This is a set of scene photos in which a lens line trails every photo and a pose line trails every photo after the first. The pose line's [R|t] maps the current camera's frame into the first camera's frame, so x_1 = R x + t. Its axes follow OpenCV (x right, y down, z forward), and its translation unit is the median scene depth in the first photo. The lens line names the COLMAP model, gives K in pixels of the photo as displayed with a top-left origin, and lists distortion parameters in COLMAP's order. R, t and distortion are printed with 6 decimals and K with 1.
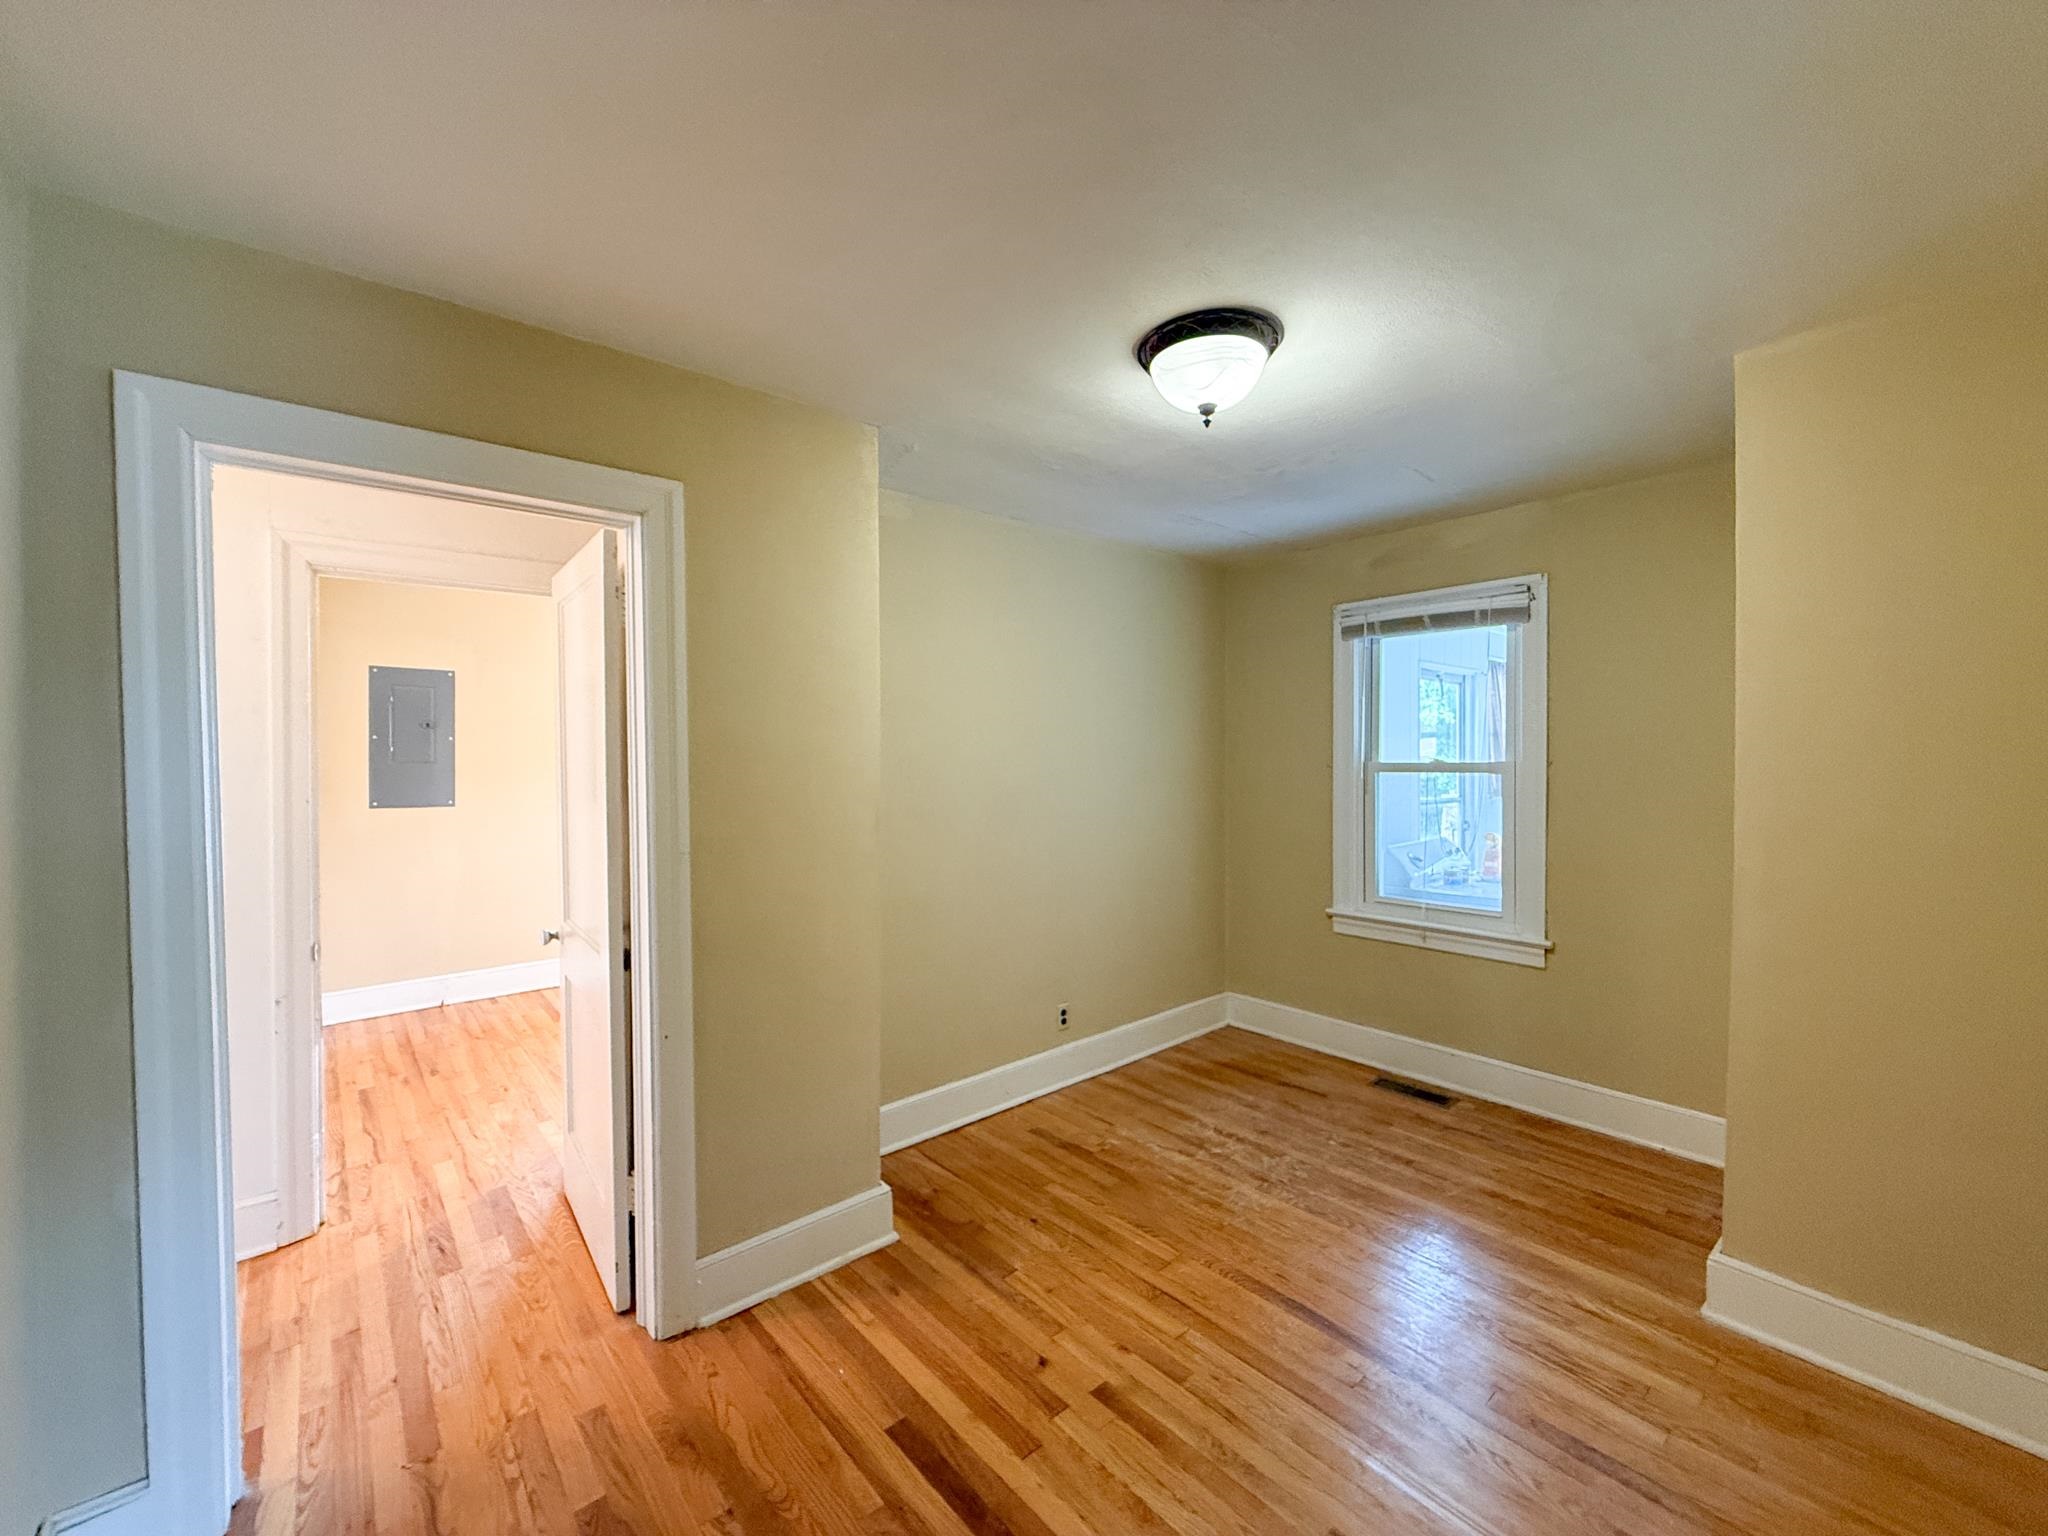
lens RADIAL K [[831.2, 0, 1025.8], [0, 831.2, 770.4], [0, 0, 1]] dist [0.000051, -0.000346]
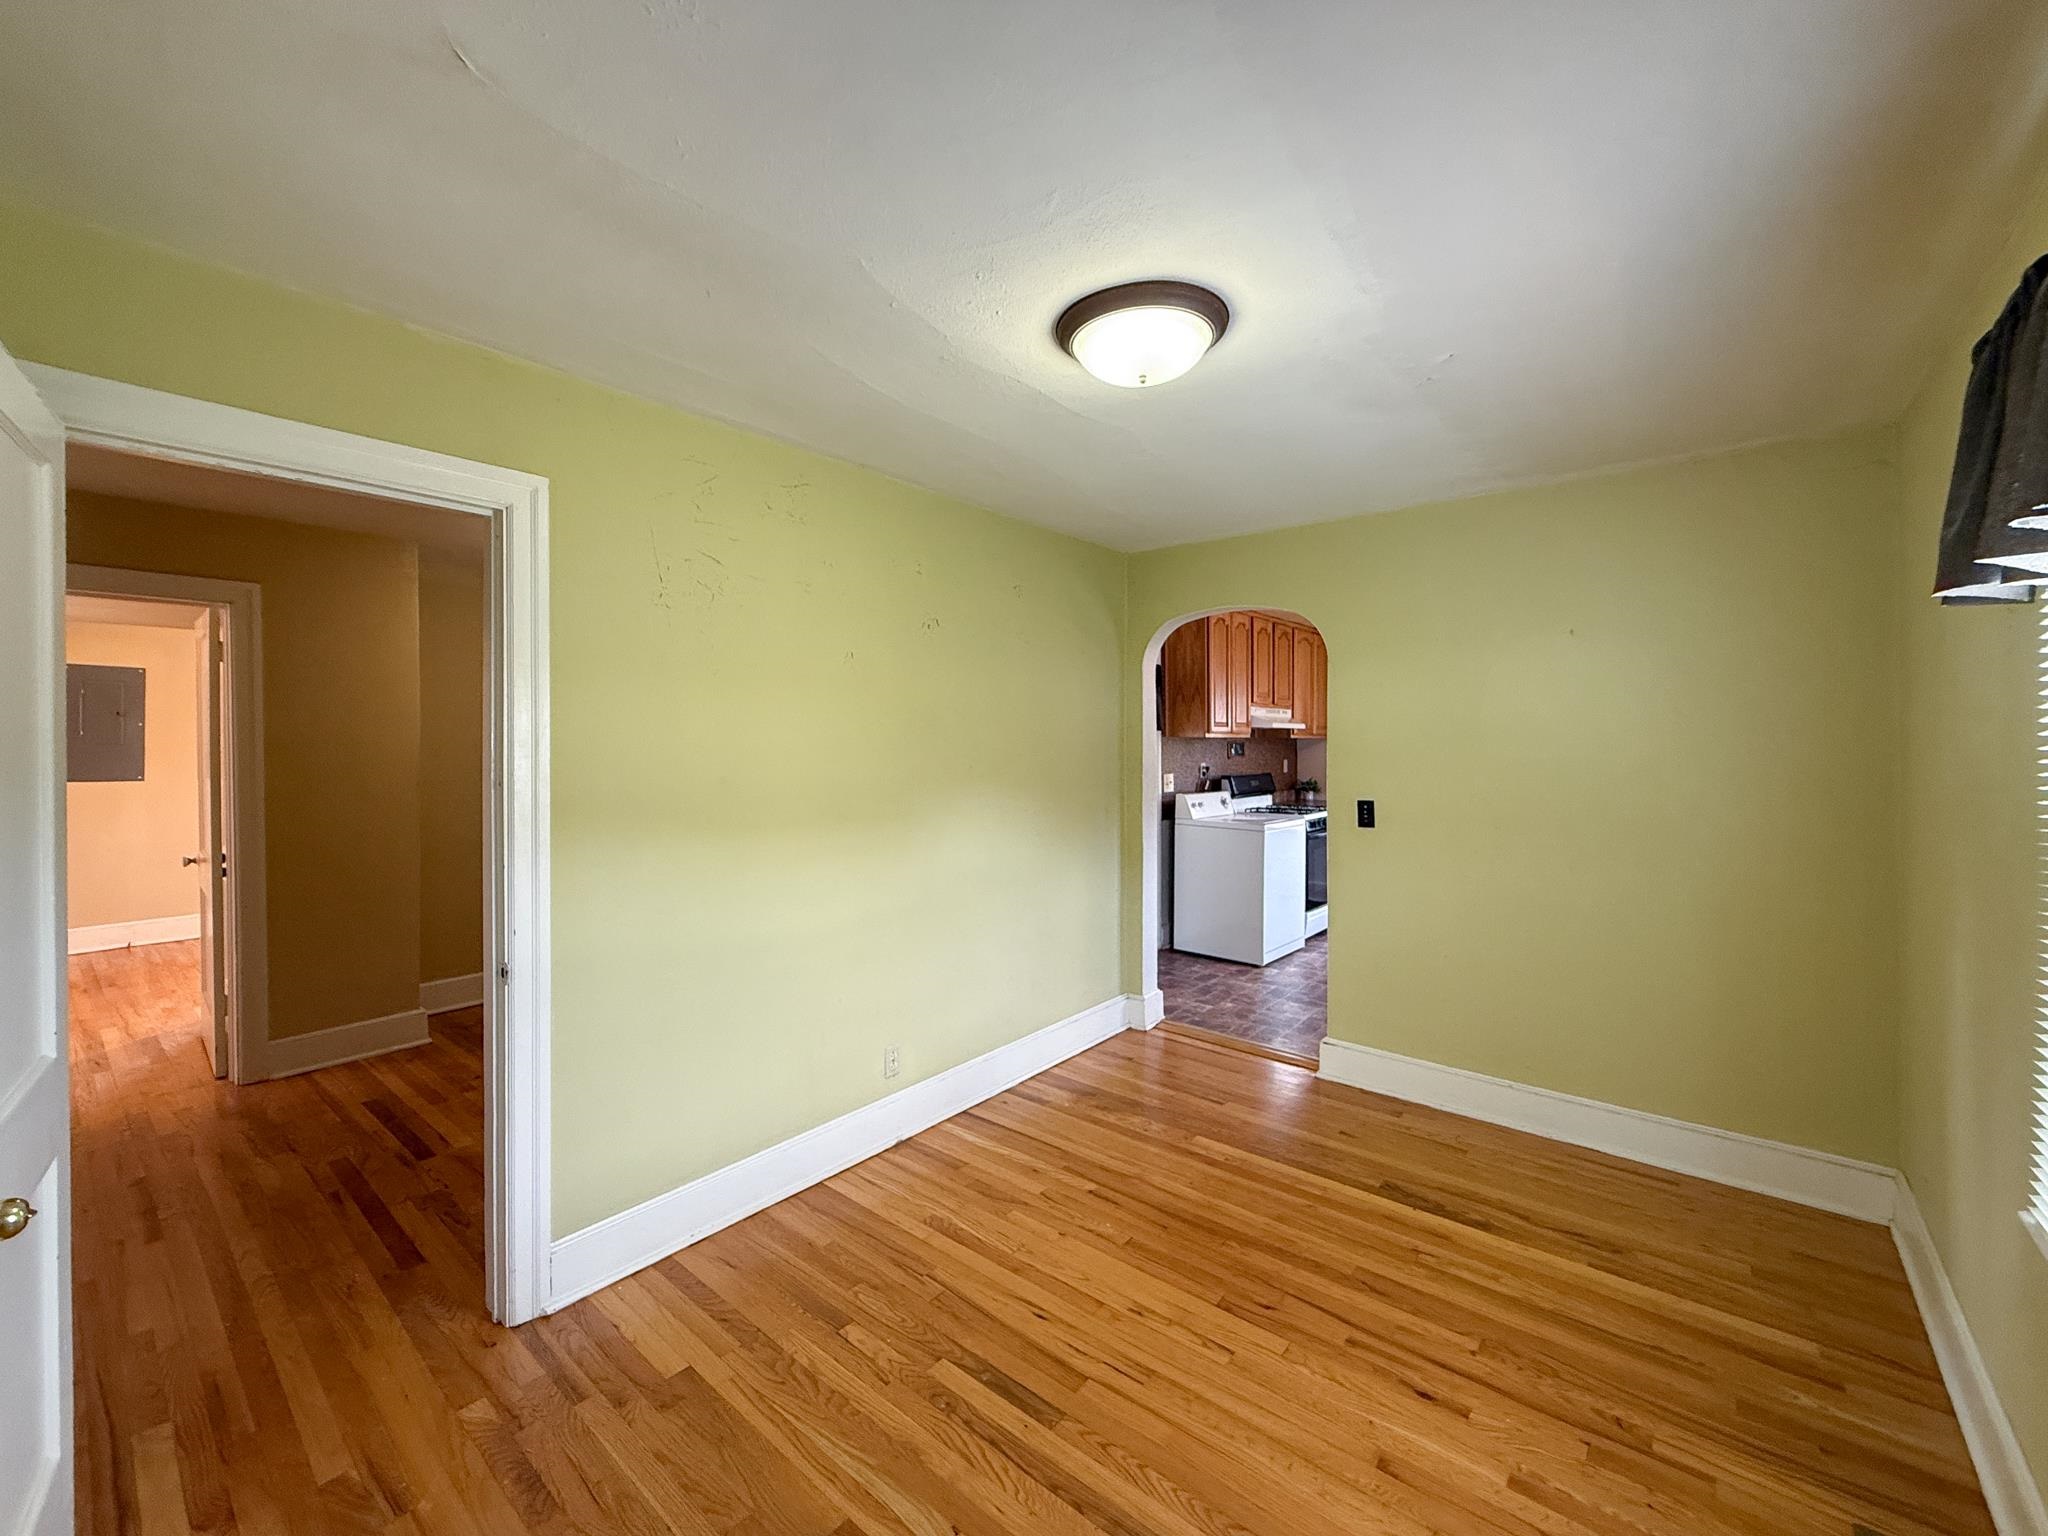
lens RADIAL K [[831.2, 0, 1023.6], [0, 831.2, 756.2], [0, 0, 1]] dist [0.000051, -0.000346]
pose [[0.984028, 0.009034, 0.177782, 0.732465], [-0.008558, 0.999957, -0.003447, 0.003160], [-0.177806, 0.001870, 0.984064, -0.850087]]
